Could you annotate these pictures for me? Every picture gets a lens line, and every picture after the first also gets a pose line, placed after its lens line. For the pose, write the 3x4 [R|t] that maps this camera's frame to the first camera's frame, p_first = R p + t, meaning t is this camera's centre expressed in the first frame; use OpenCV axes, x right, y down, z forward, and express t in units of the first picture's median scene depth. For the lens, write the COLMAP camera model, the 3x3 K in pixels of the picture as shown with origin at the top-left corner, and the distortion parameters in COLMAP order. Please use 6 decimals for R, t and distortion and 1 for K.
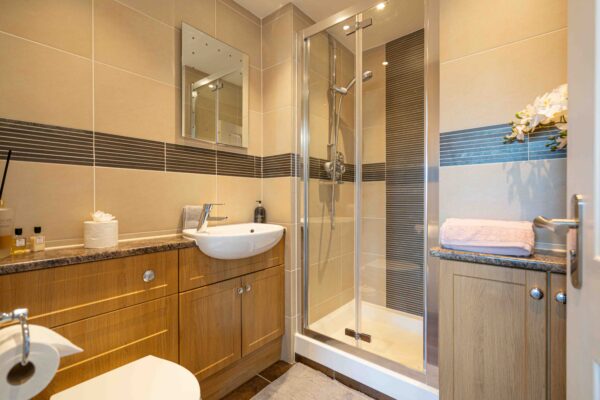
lens RADIAL K [[276.0, 0, 300.0], [0, 276.0, 200.0], [0, 0, 1]] dist [0.000040, 0.000042]
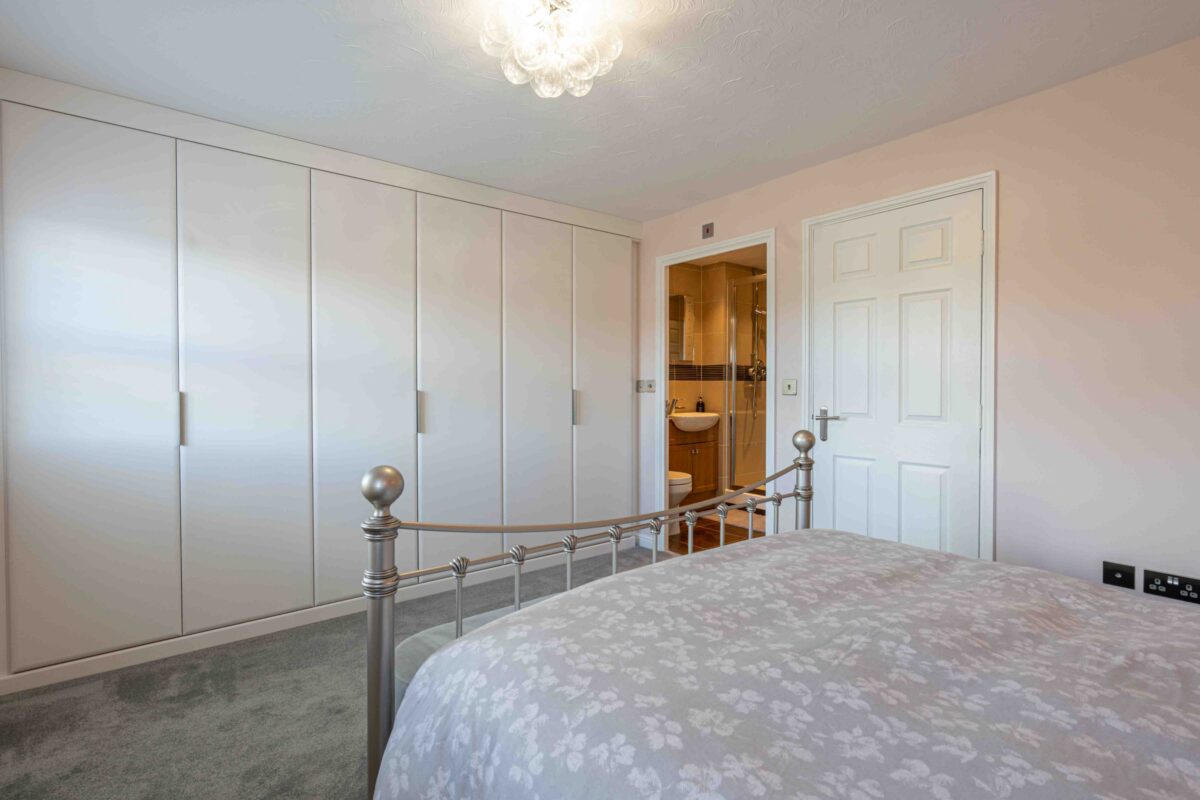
lens RADIAL K [[551.9, 0, 600.0], [0, 551.9, 400.0], [0, 0, 1]] dist [0.000040, 0.000042]
pose [[0.976539, 0.007180, -0.215220, -0.038209], [-0.003557, 0.999845, 0.017216, -0.028275], [0.215310, -0.016047, 0.976414, -1.866671]]
